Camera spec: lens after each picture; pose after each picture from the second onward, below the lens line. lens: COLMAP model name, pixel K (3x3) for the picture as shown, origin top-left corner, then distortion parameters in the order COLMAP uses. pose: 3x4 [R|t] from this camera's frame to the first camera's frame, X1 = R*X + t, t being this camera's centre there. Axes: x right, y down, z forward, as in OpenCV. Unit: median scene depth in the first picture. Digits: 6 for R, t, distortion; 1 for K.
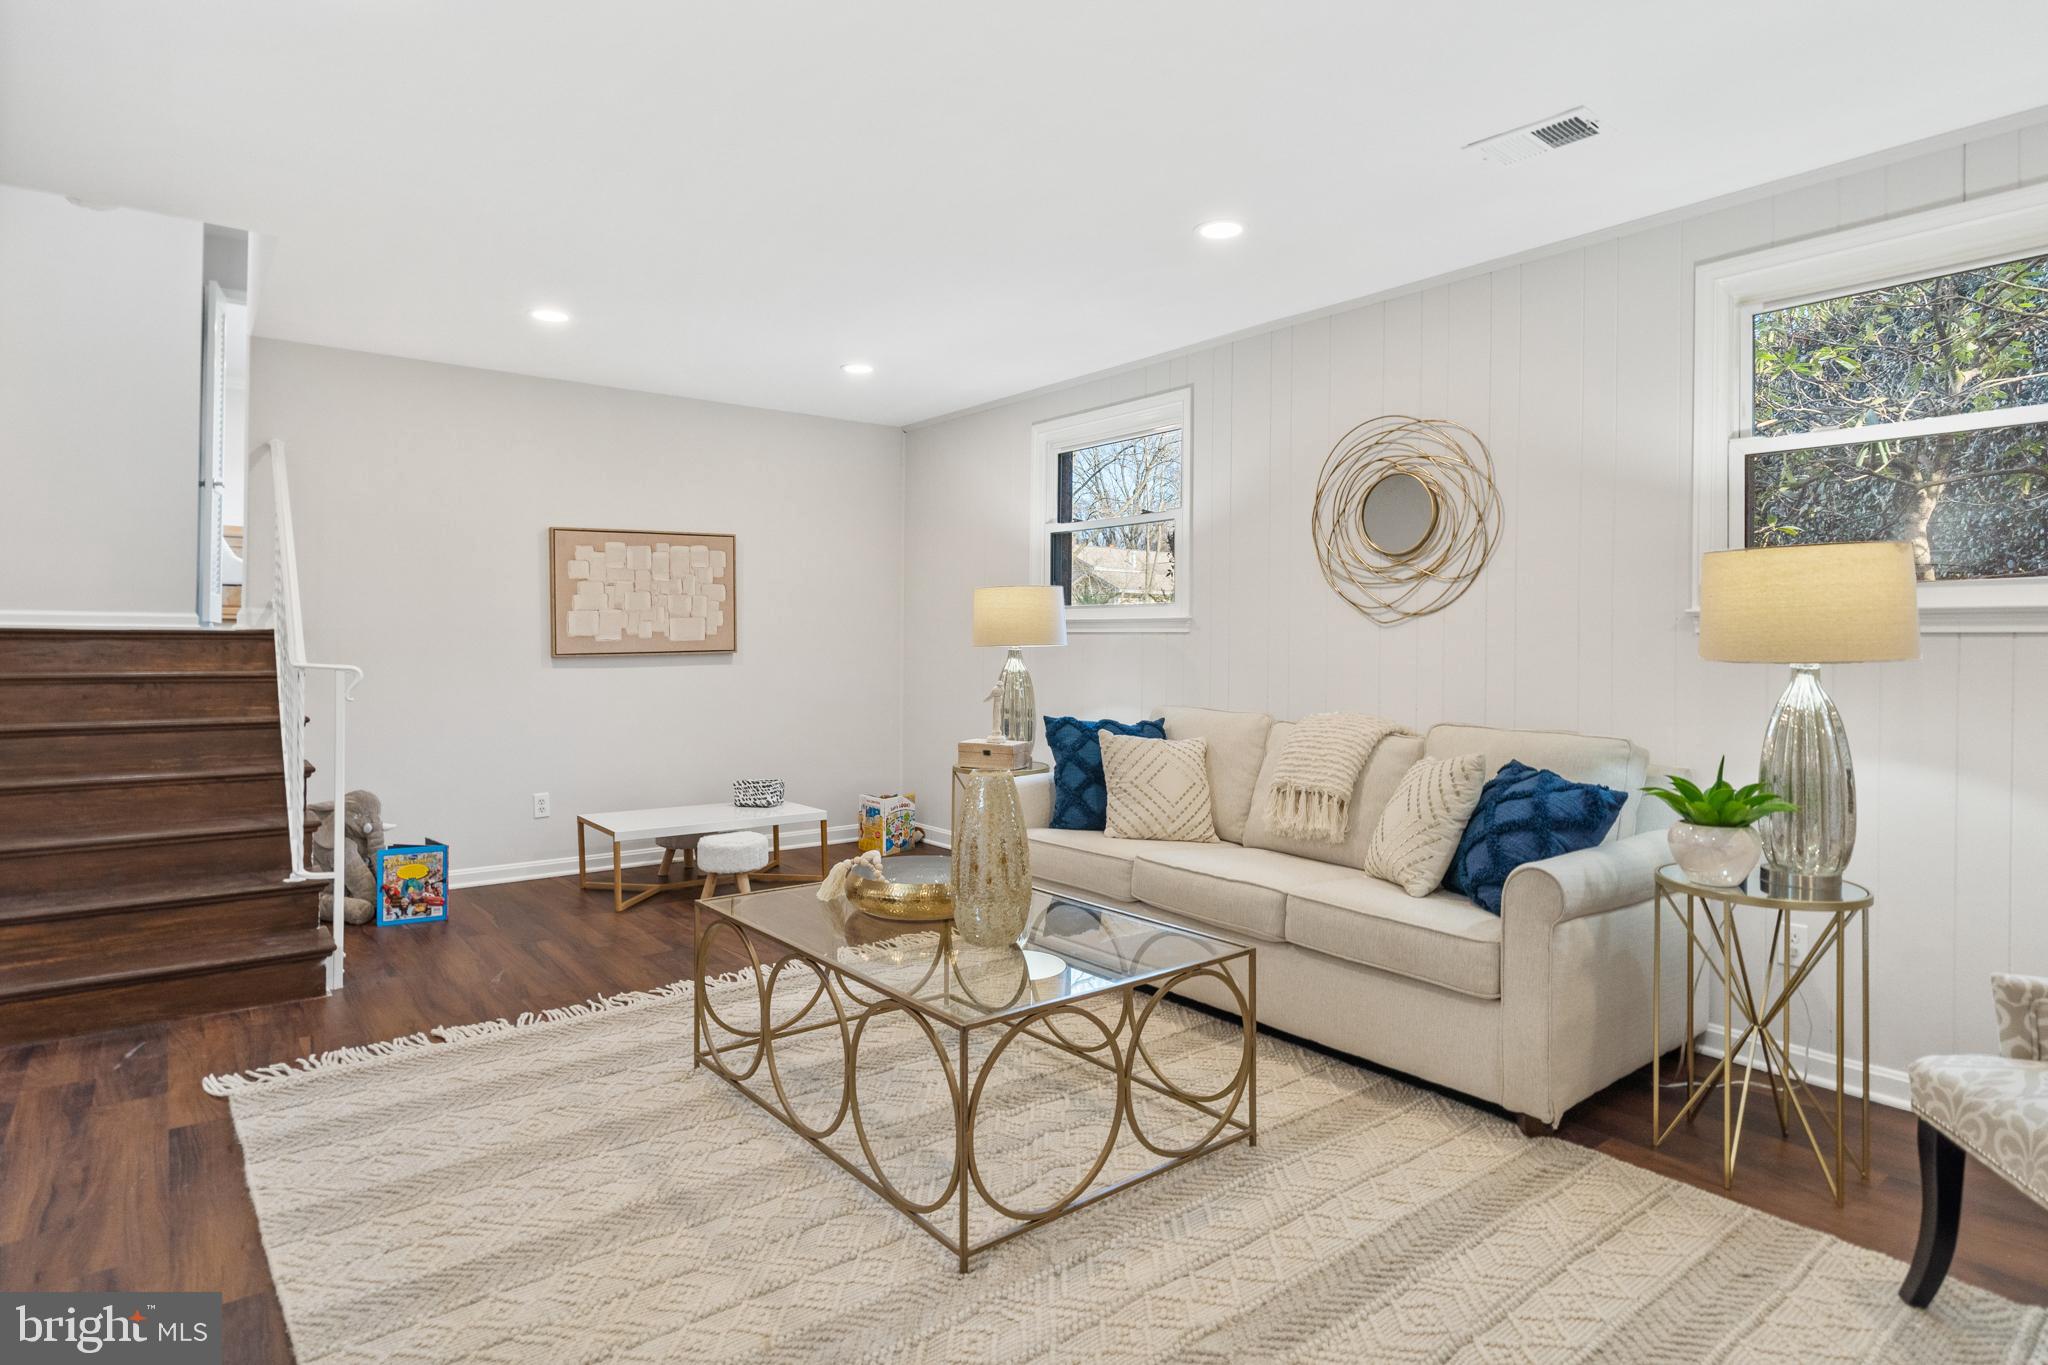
lens RADIAL K [[1090.9, 0, 1008.1], [0, 1090.9, 646.9], [0, 0, 1]] dist [0.000666, 0.000479]
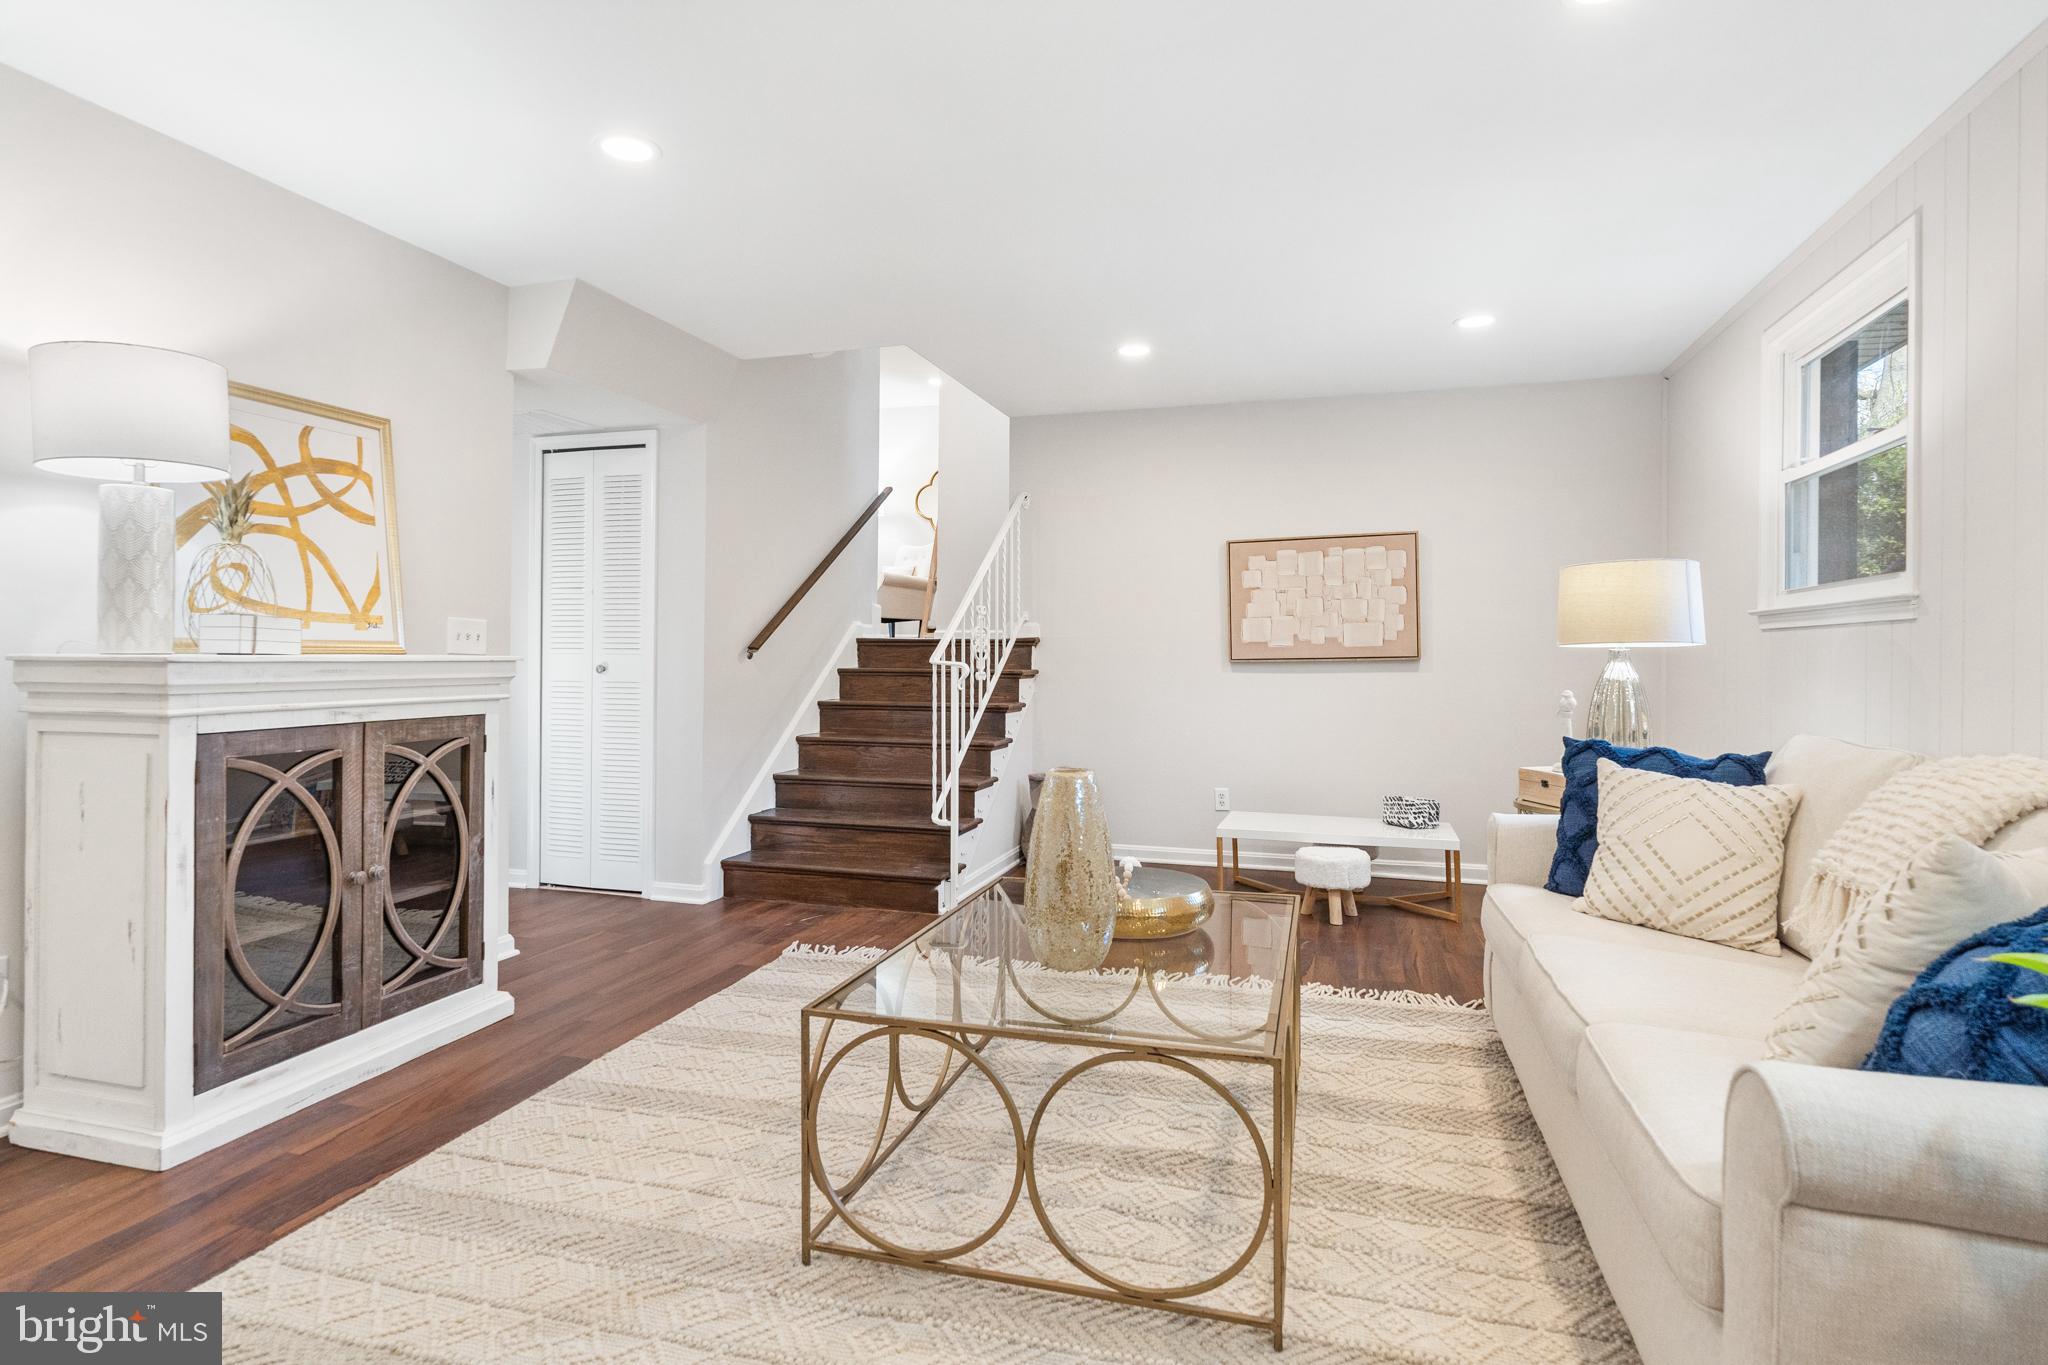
lens RADIAL K [[1068.3, 0, 1012.5], [0, 1068.3, 656.0], [0, 0, 1]] dist [-0.008248, -0.000378]
pose [[0.574561, -0.004164, -0.818451, 0.431543], [-0.006430, 0.999933, -0.009601, 0.019702], [0.818436, 0.010779, 0.574496, 0.304329]]
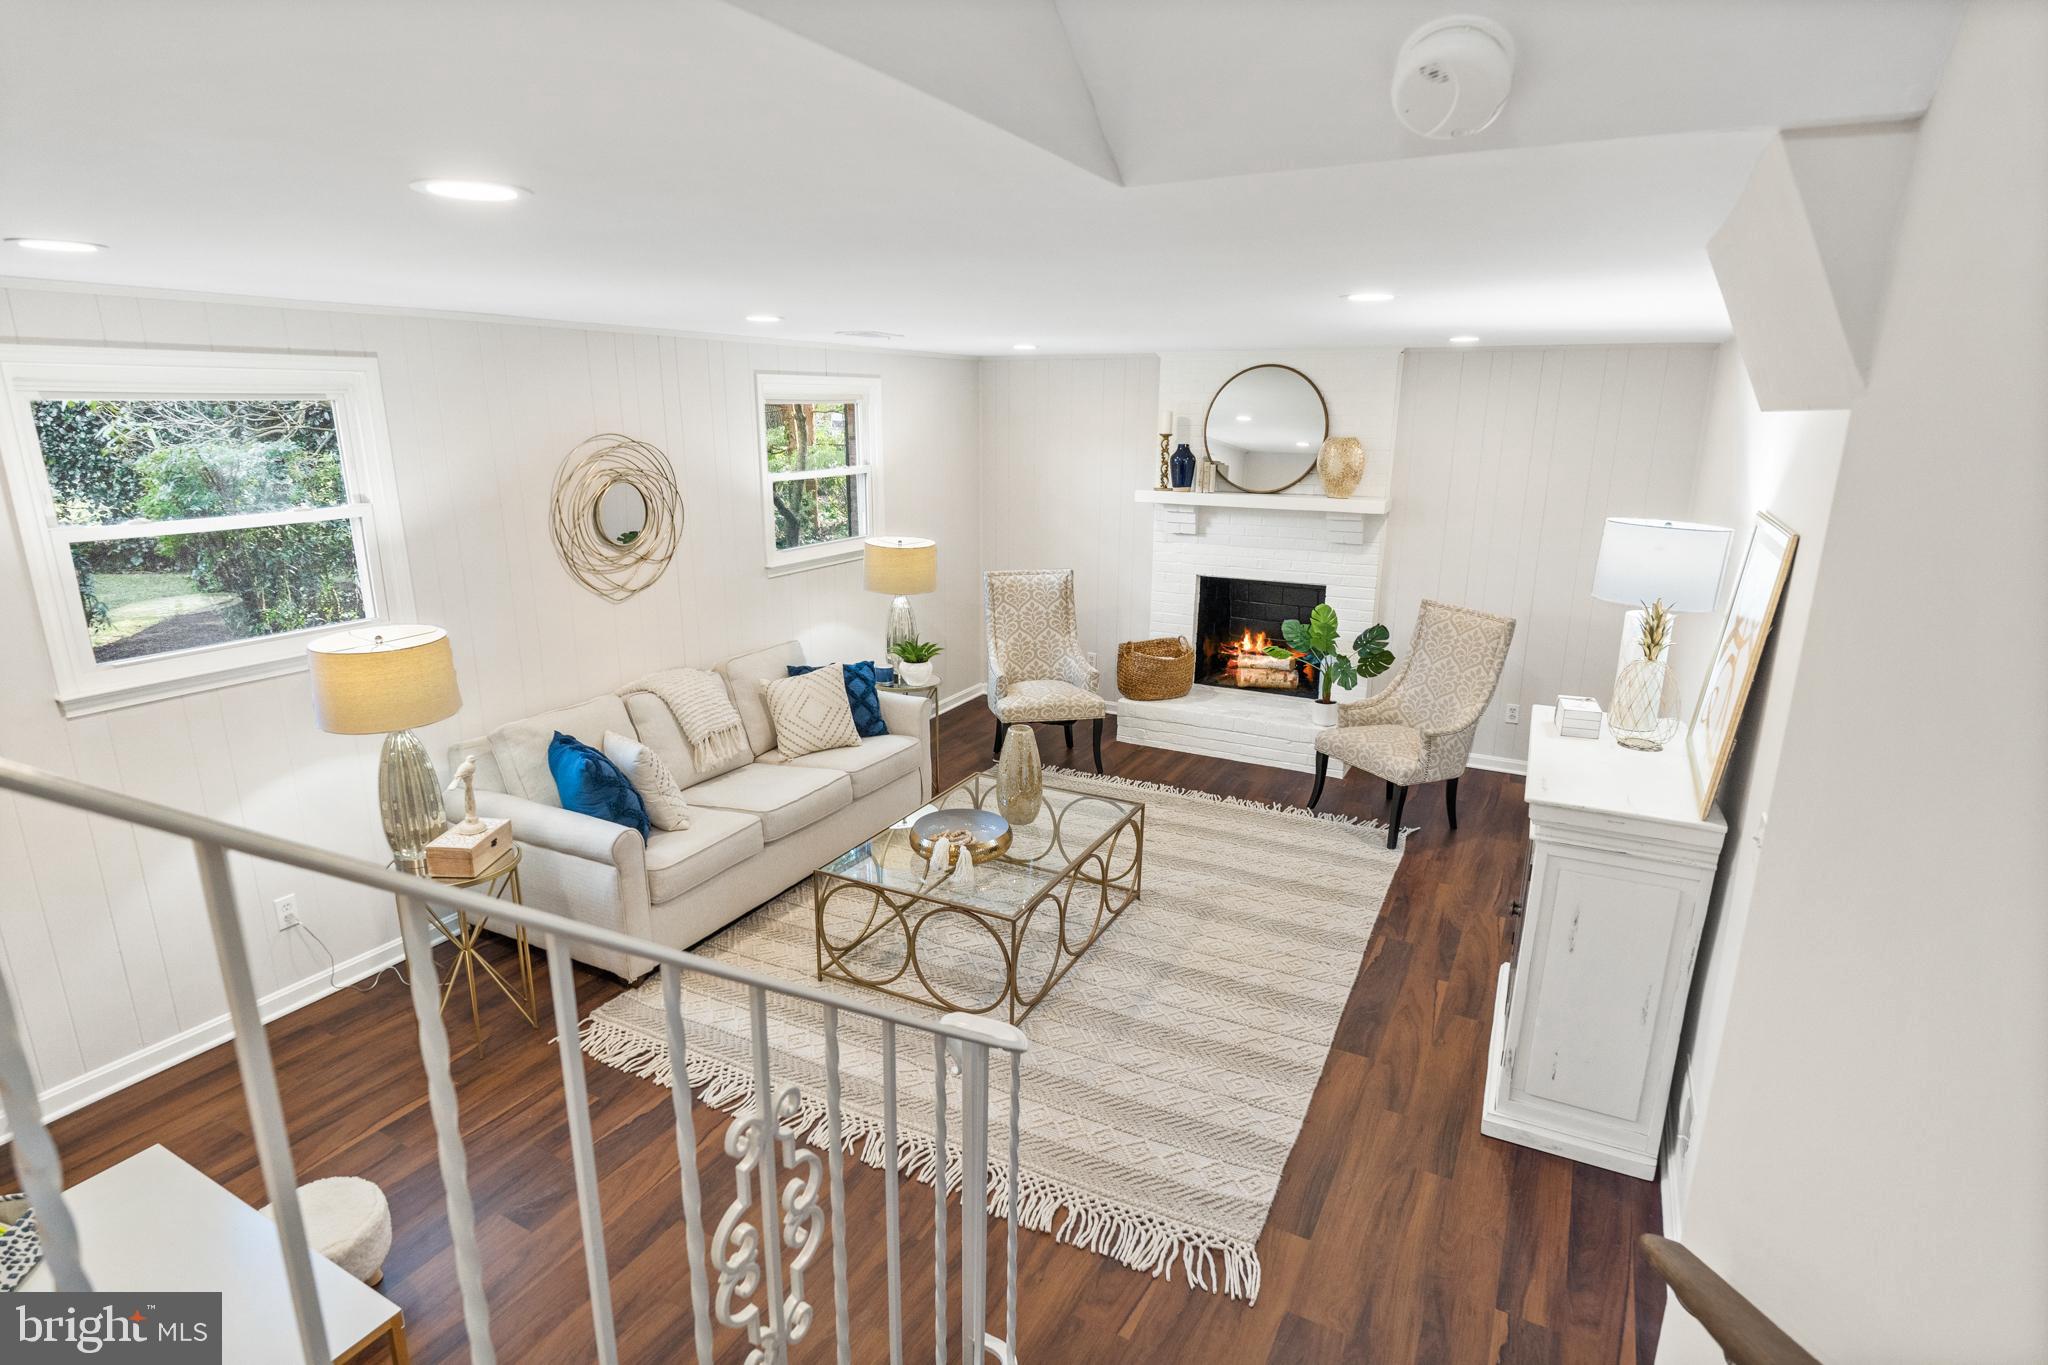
lens RADIAL K [[1068.3, 0, 1020.4], [0, 1068.3, 695.9], [0, 0, 1]] dist [-0.008248, -0.000378]
pose [[-0.410145, -0.250873, 0.876838, -0.963699], [-0.005826, 0.962124, 0.272549, -0.255995], [-0.912002, 0.106676, -0.396072, 1.082229]]
